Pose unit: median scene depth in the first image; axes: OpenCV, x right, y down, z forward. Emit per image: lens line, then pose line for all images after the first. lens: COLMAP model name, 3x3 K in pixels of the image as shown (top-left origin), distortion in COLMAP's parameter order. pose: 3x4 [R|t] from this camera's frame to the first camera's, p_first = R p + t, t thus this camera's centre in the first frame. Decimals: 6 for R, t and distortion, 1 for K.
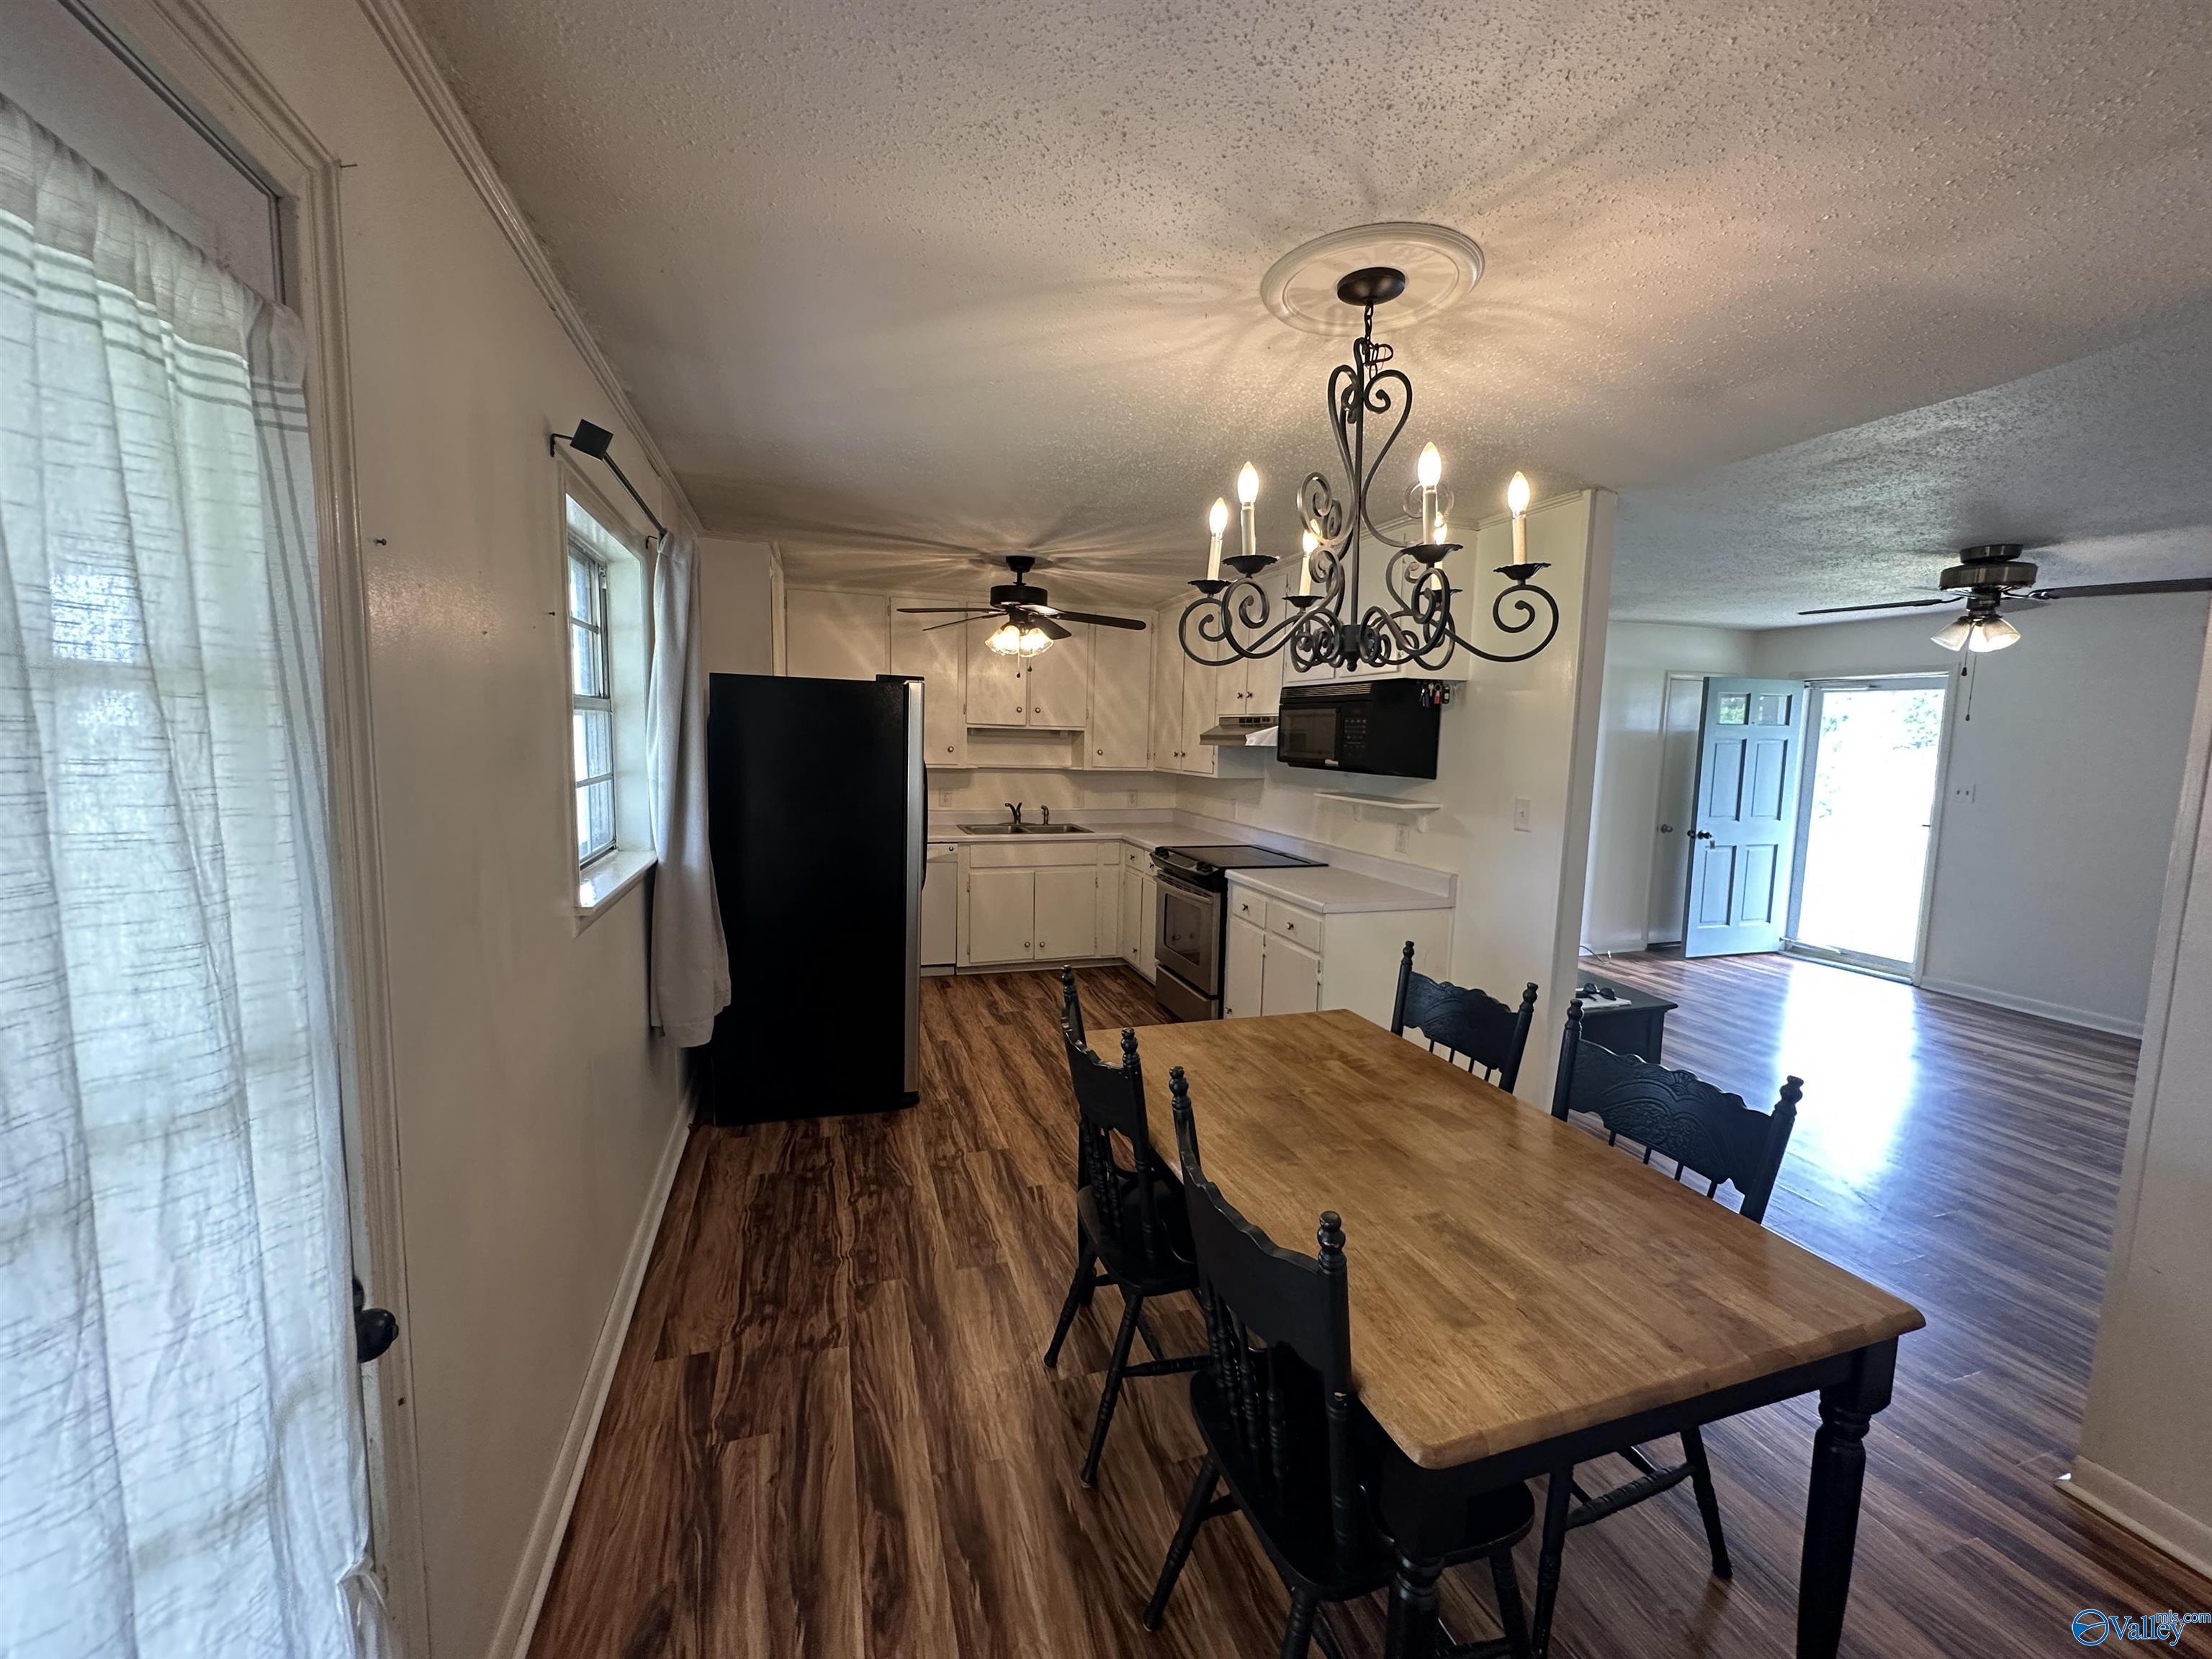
lens RADIAL K [[881.1, 0, 1106.0], [0, 881.1, 829.5], [0, 0, 1]] dist [-0.003167, 0.000164]
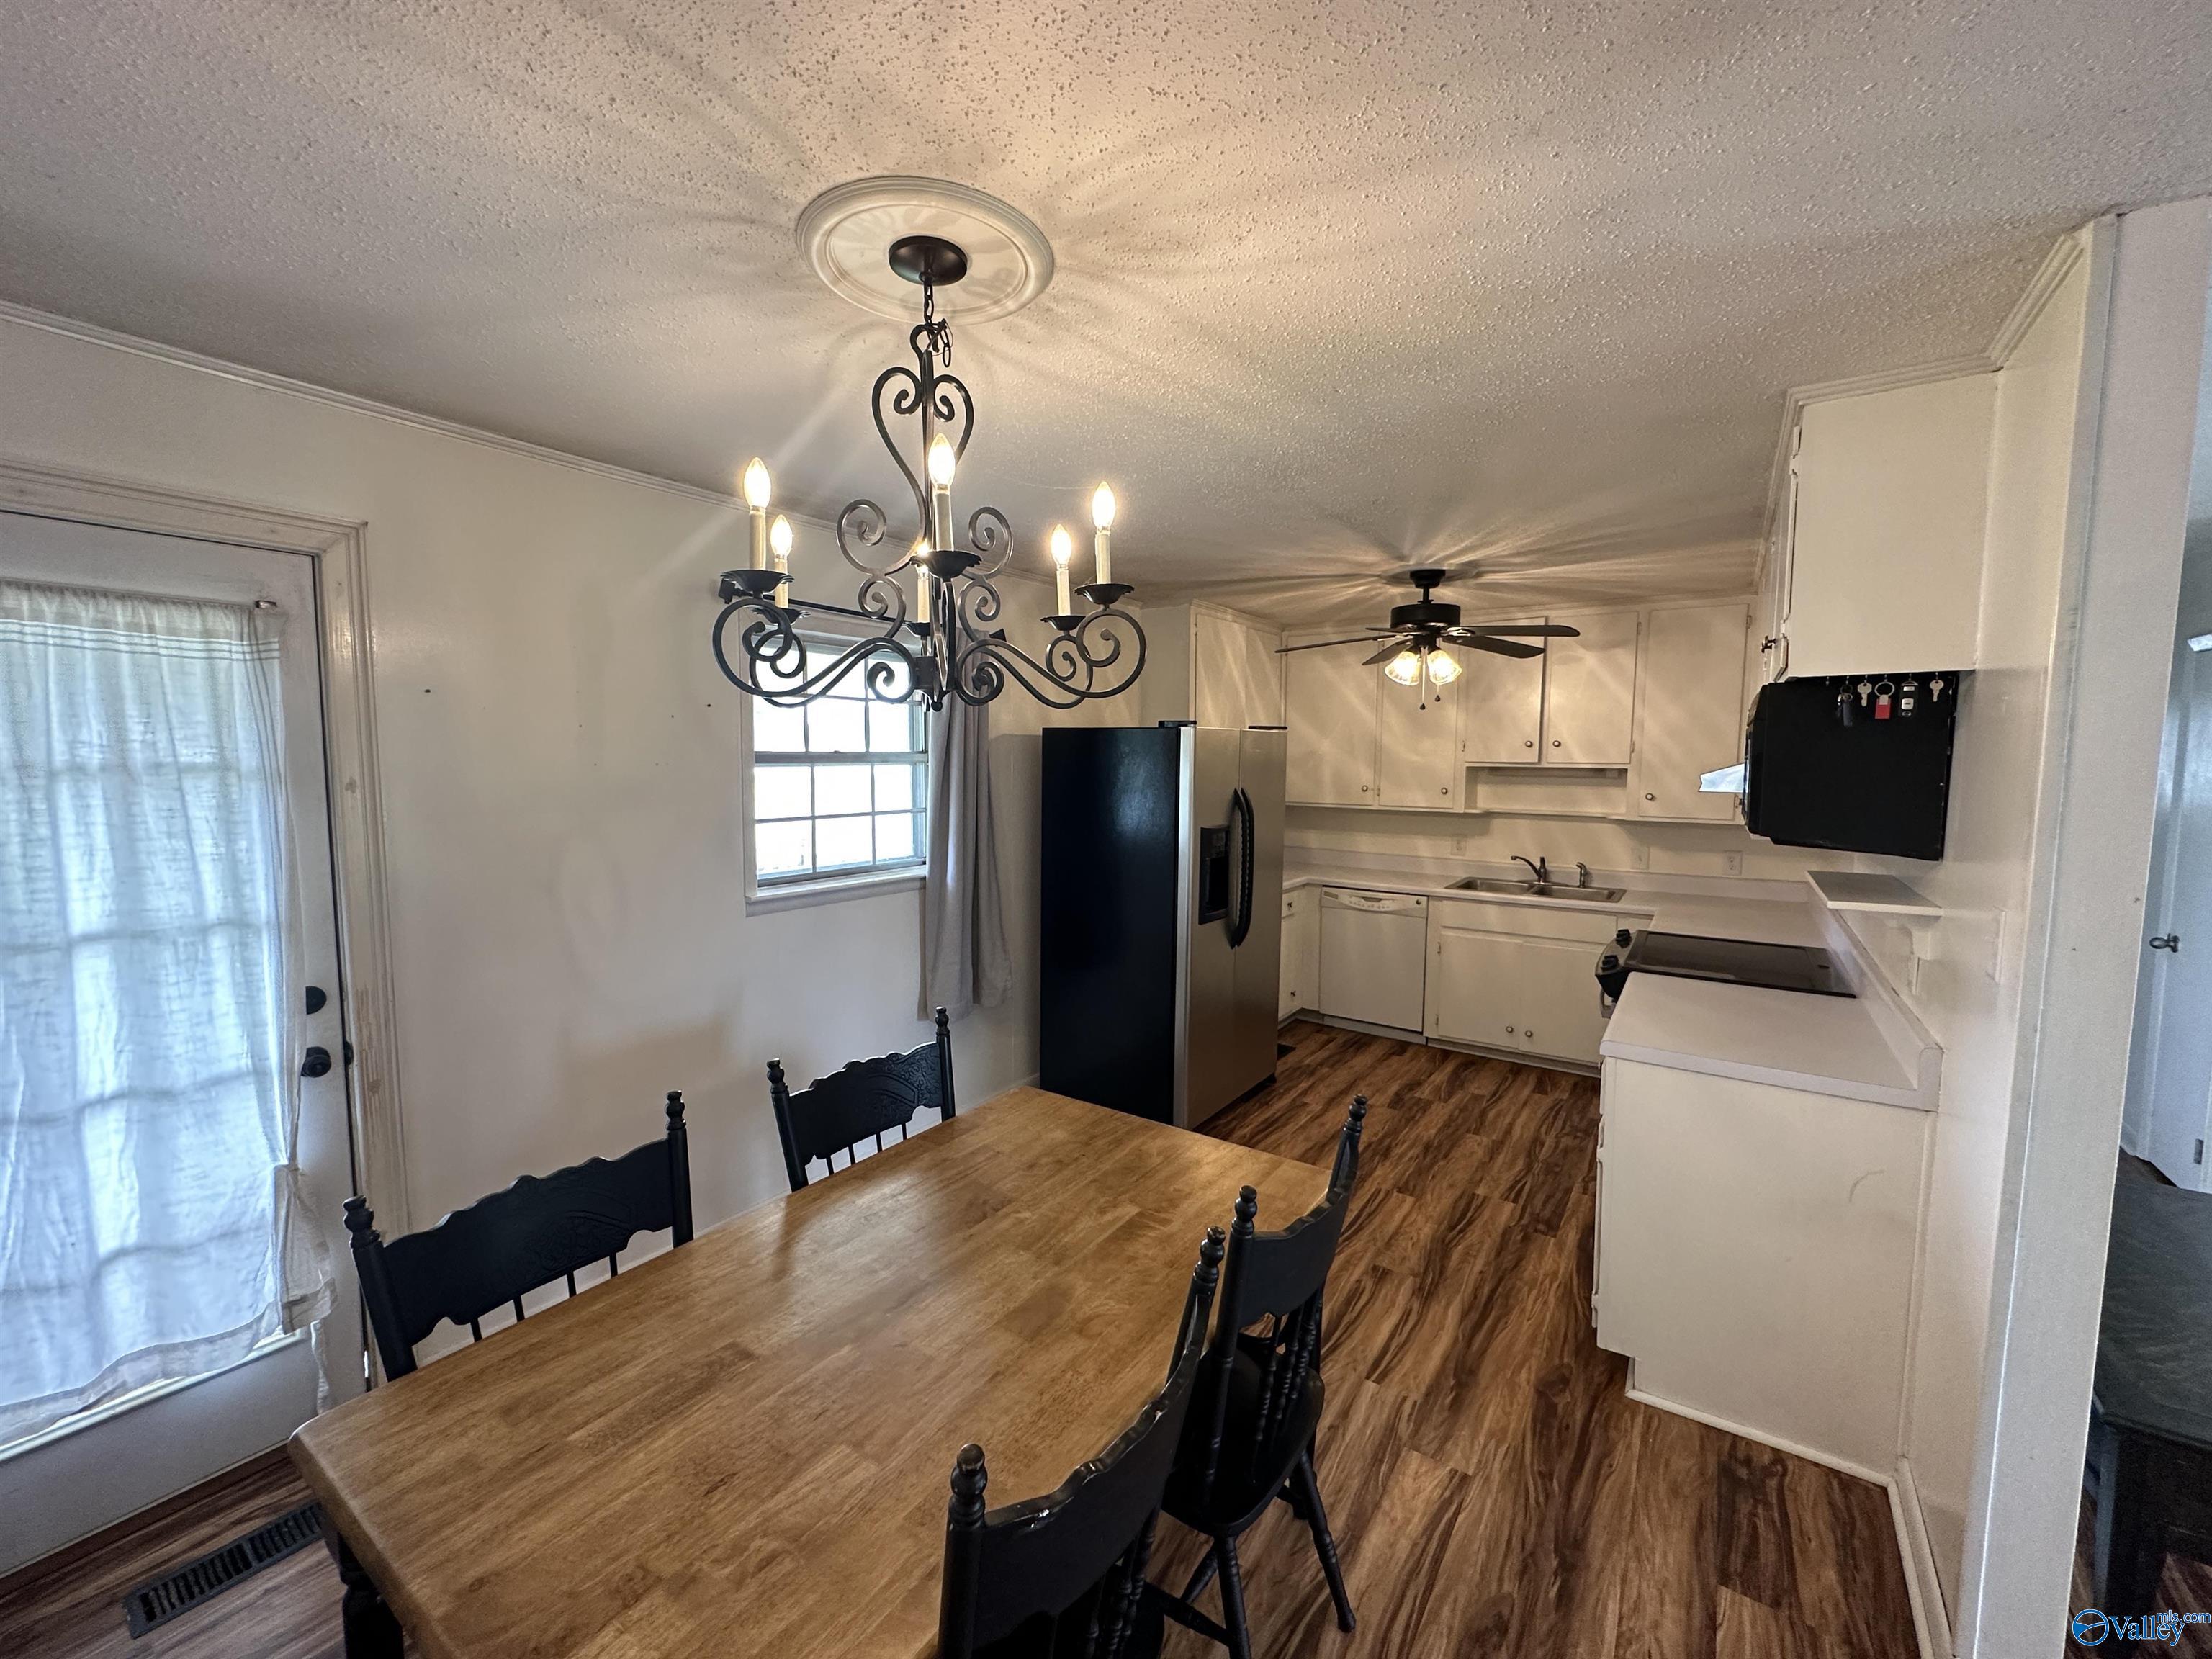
lens RADIAL K [[881.1, 0, 1106.0], [0, 881.1, 829.5], [0, 0, 1]] dist [-0.003167, 0.000164]
pose [[0.603405, 0.046314, -0.796089, 0.447706], [-0.078545, 0.996909, -0.001537, -0.032961], [0.793557, 0.063456, 0.605178, 0.265318]]
